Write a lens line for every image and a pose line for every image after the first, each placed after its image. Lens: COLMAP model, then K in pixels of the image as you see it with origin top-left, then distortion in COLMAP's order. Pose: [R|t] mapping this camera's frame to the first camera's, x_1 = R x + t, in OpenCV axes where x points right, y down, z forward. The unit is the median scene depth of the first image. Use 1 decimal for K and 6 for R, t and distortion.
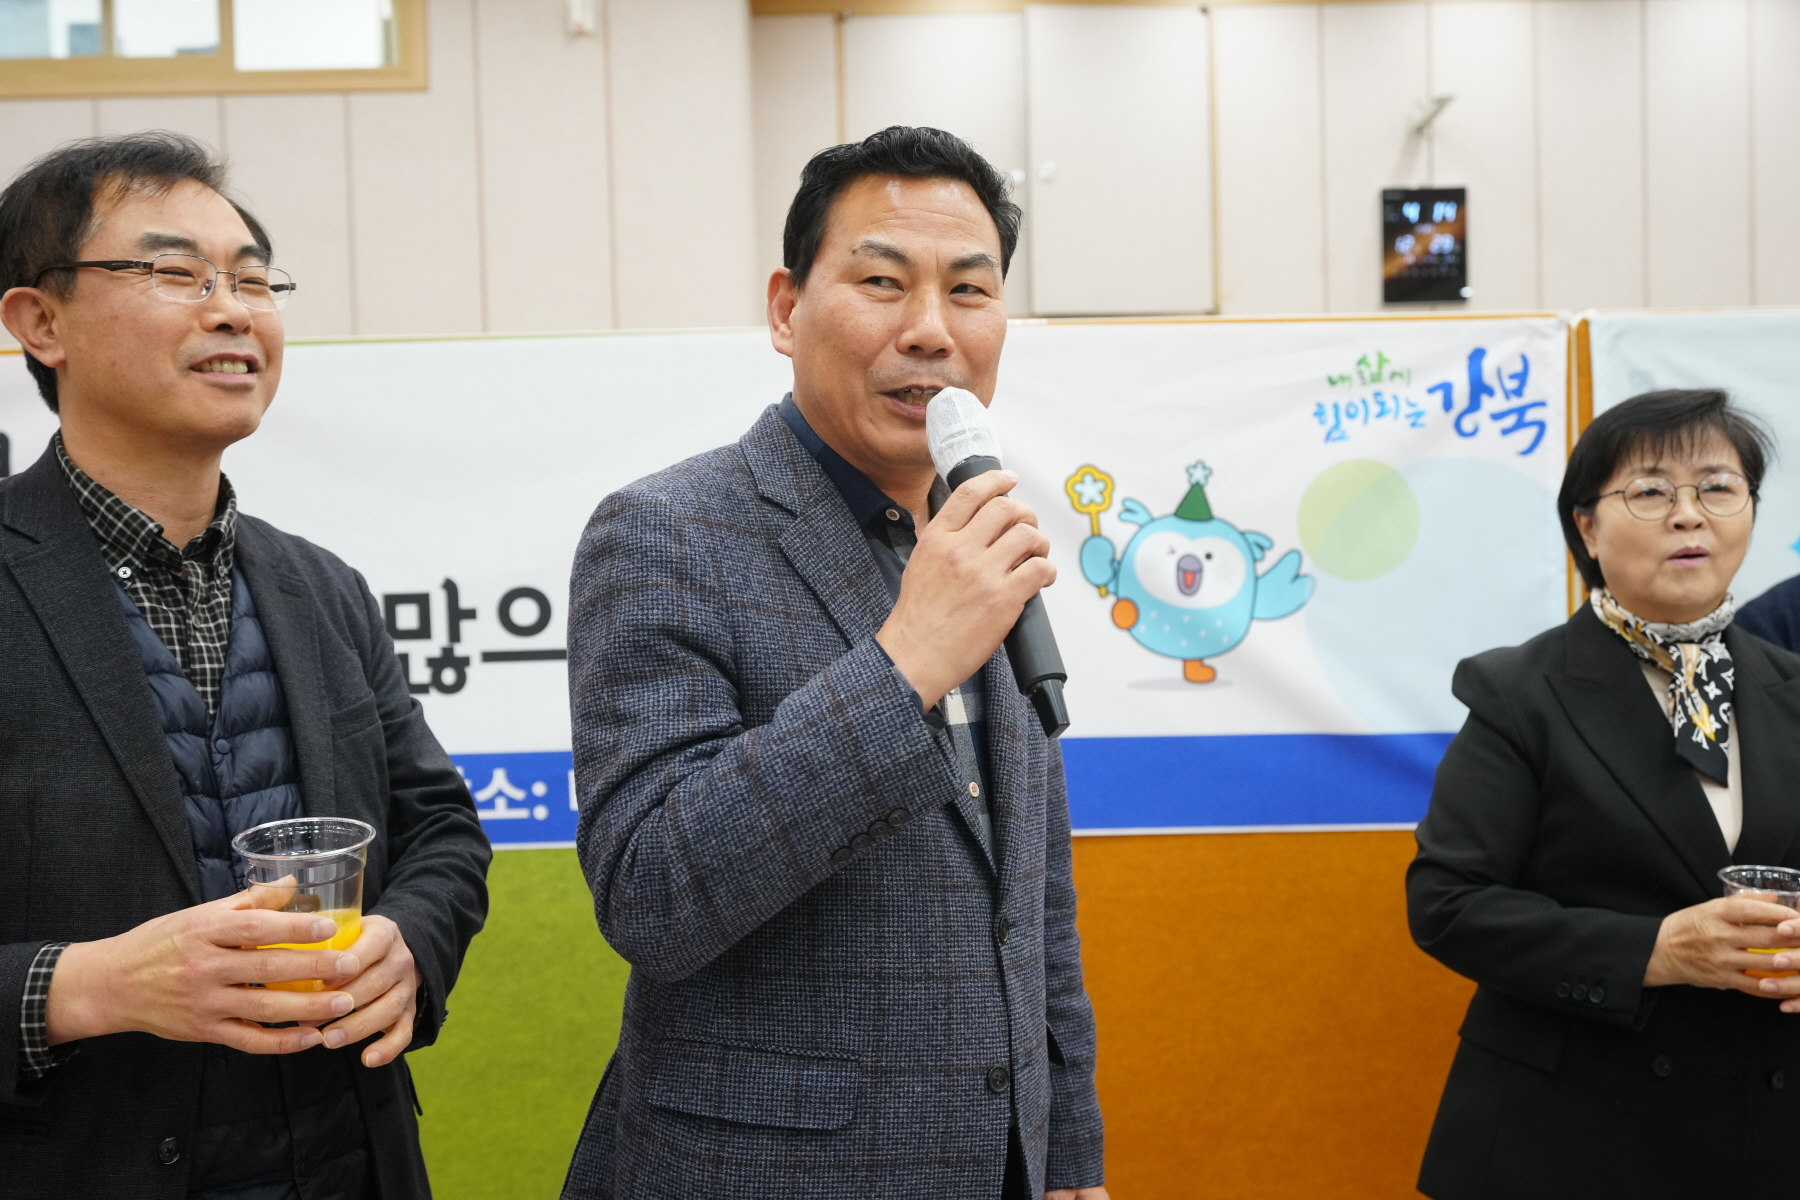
lens RADIAL K [[1731.6, 0, 900.0], [0, 1731.6, 600.0], [0, 0, 1]] dist [0.017315, -0.028657]
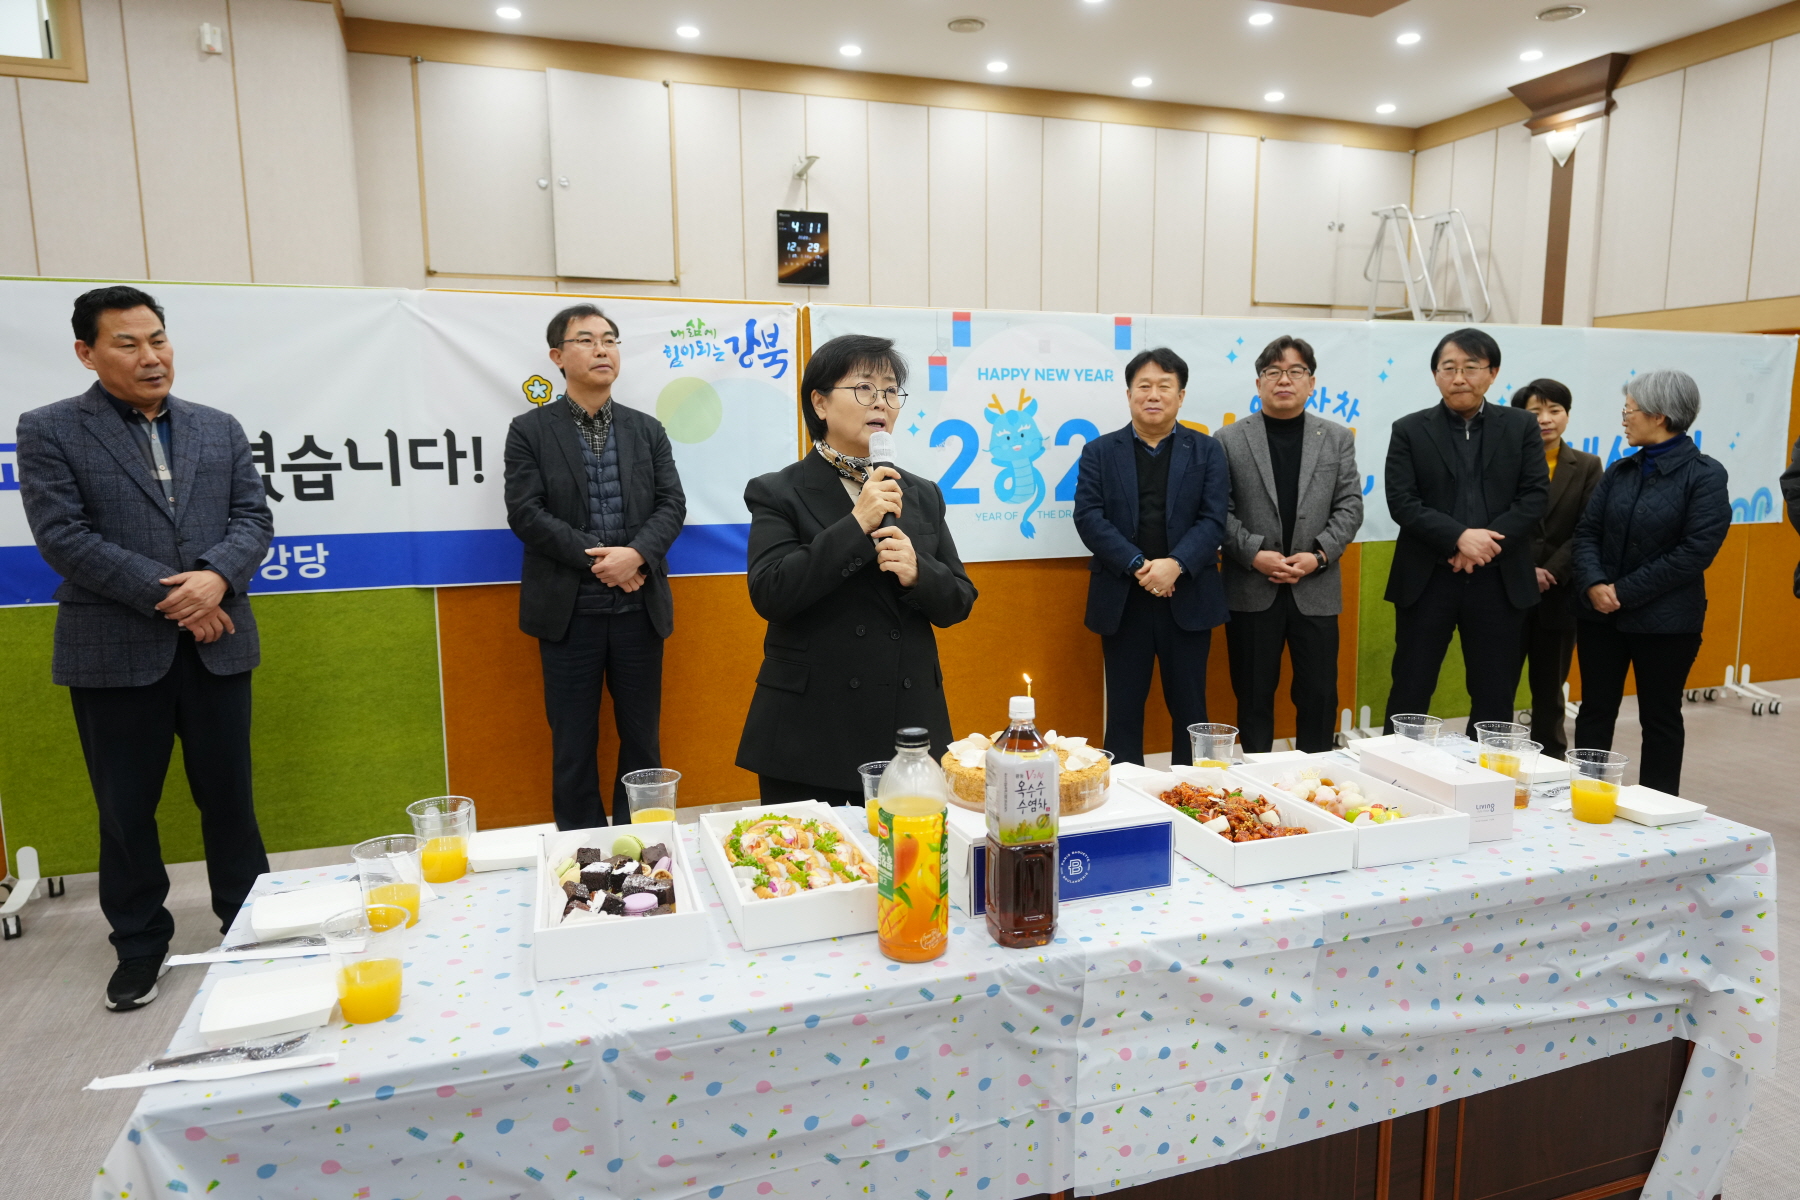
lens RADIAL K [[1150.7, 0, 900.0], [0, 1150.7, 600.0], [0, 0, 1]] dist [0.000336, 0.002124]
pose [[0.946475, -0.029123, 0.321459, 0.075121], [-0.007021, 0.993828, 0.110708, 0.018003], [-0.322699, -0.107039, 0.940430, -0.259125]]
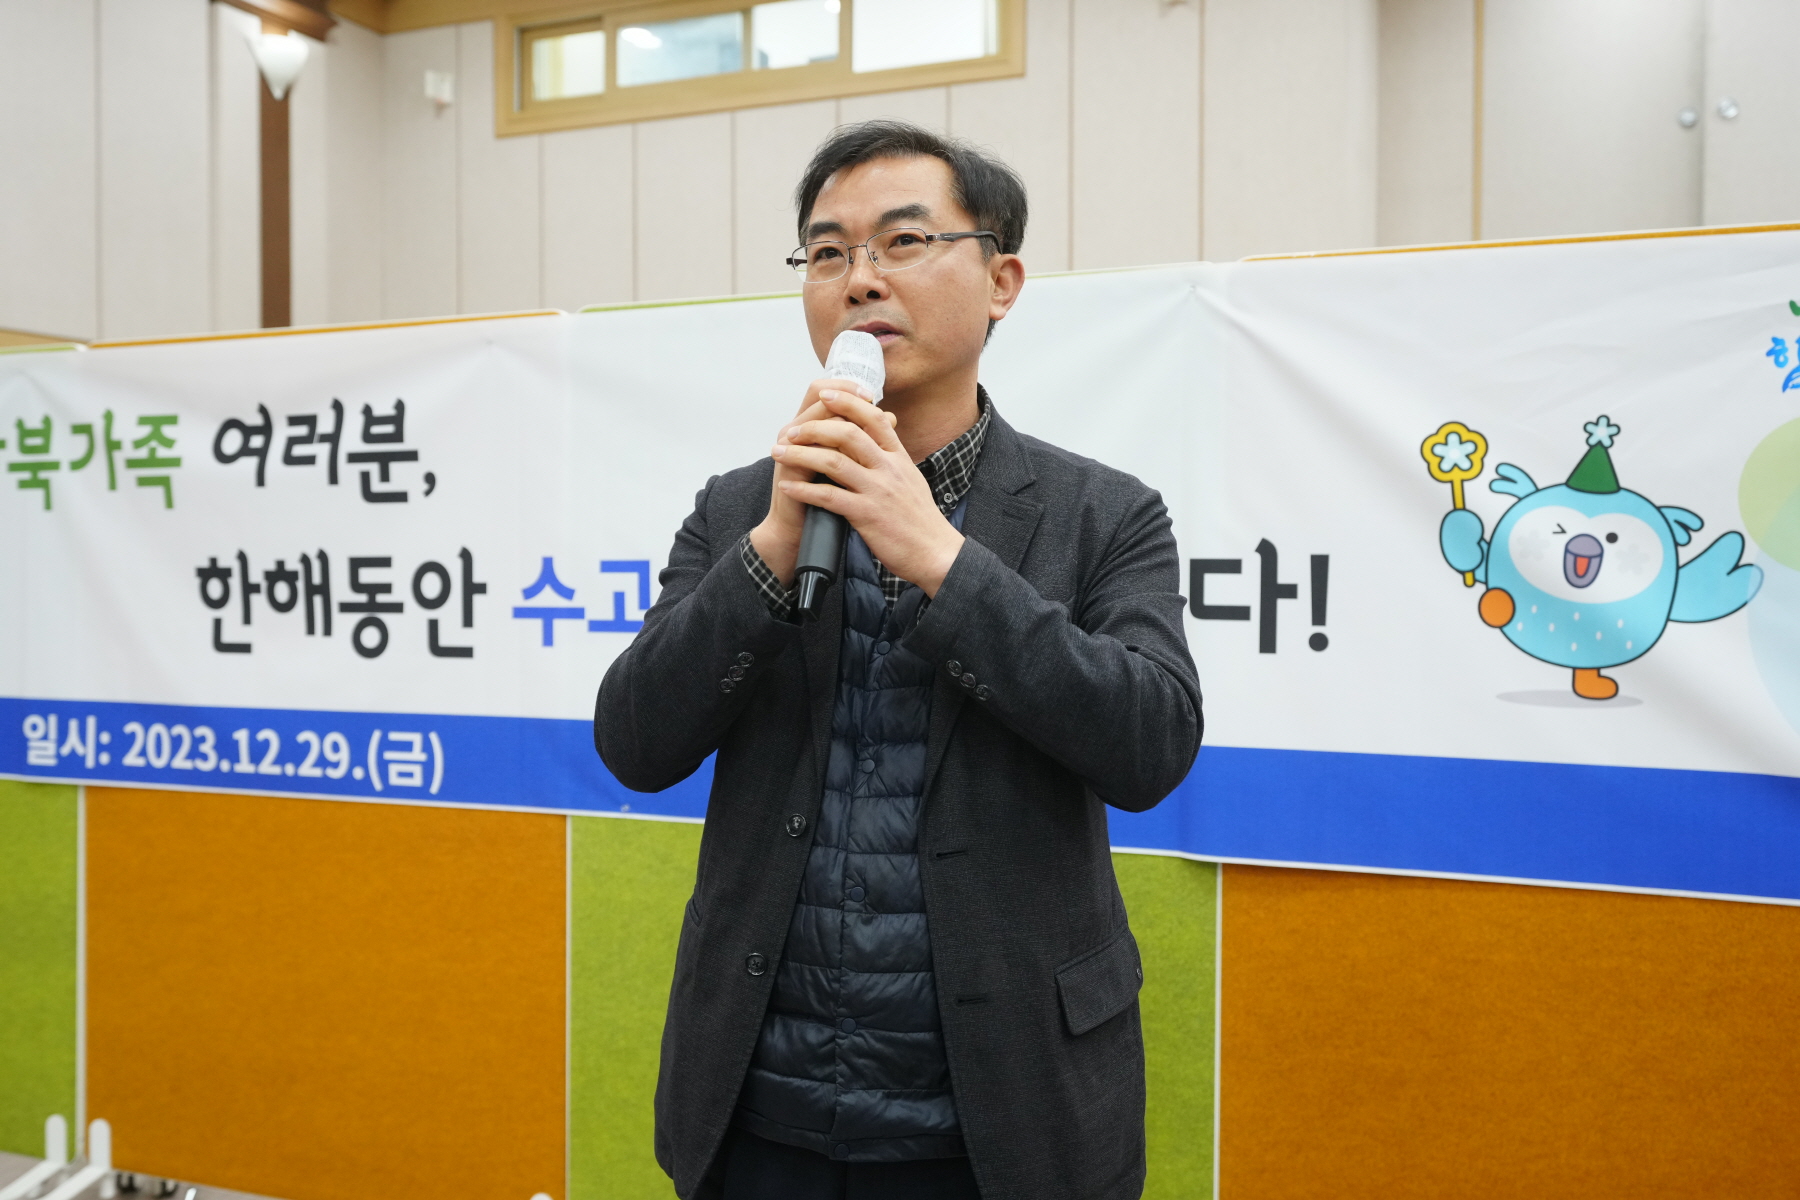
lens RADIAL K [[1731.6, 0, 900.0], [0, 1731.6, 600.0], [0, 0, 1]] dist [0.017315, -0.028657]
pose [[0.908723, 0.035341, -0.415901, 0.212719], [-0.035882, 0.999335, 0.006517, 0.009254], [0.415854, 0.009002, 0.909387, 0.154010]]
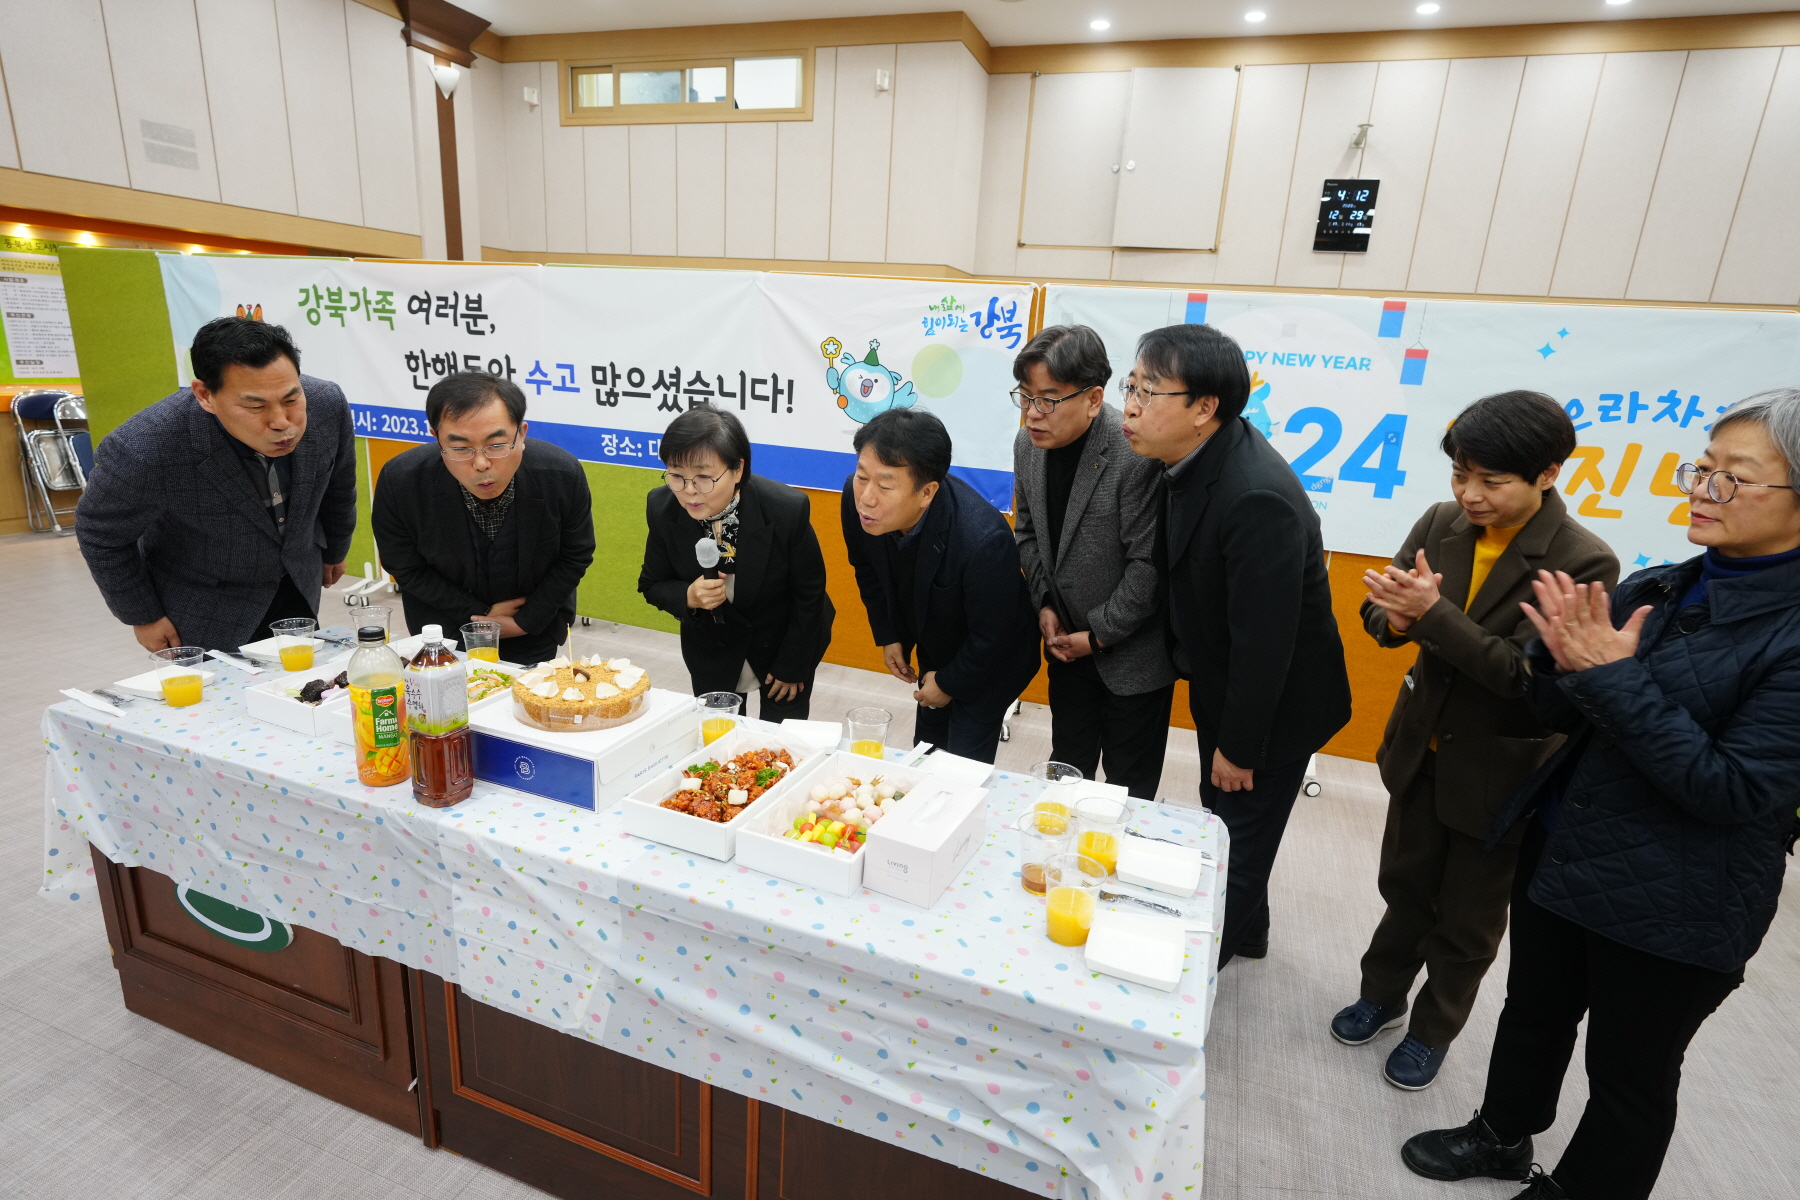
lens RADIAL K [[910.8, 0, 900.0], [0, 910.8, 600.0], [0, 0, 1]] dist [-0.005193, 0.001217]
pose [[0.931239, 0.173319, -0.320553, 0.663079], [-0.093122, 0.963629, 0.250493, -0.051564], [0.352309, -0.203418, 0.913509, -0.196423]]
